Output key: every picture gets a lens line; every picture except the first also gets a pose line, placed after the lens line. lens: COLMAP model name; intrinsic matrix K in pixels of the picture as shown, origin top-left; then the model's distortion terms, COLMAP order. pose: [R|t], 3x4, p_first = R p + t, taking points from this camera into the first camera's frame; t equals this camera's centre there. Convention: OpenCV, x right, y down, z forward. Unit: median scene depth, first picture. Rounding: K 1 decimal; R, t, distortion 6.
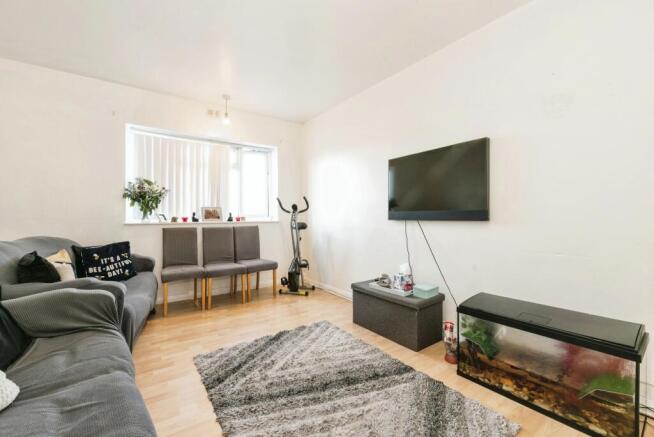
lens RADIAL K [[271.2, 0, 326.4], [0, 271.2, 207.4], [0, 0, 1]] dist [-0.003004, -0.000176]
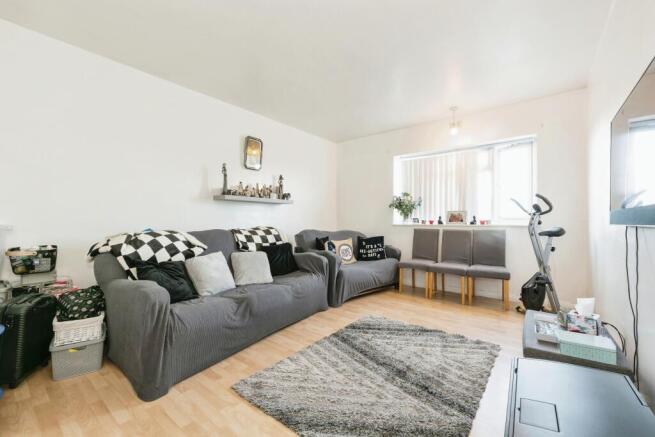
lens RADIAL K [[271.6, 0, 326.9], [0, 271.6, 207.4], [0, 0, 1]] dist [-0.003004, -0.000176]
pose [[0.287583, -0.044809, -0.956707, 0.586343], [0.032681, 0.998782, -0.036955, 0.008875], [0.957198, -0.020639, 0.288697, 0.237976]]
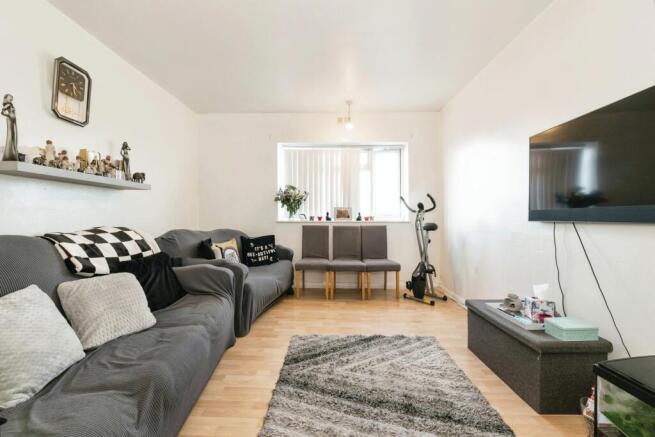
lens RADIAL K [[273.6, 0, 325.4], [0, 273.6, 212.5], [0, 0, 1]] dist [-0.001395, -0.000273]
pose [[0.805415, -0.005553, -0.592686, 0.213754], [0.016676, 0.999773, 0.013294, 0.004670], [0.592477, -0.020591, 0.805324, 0.093099]]
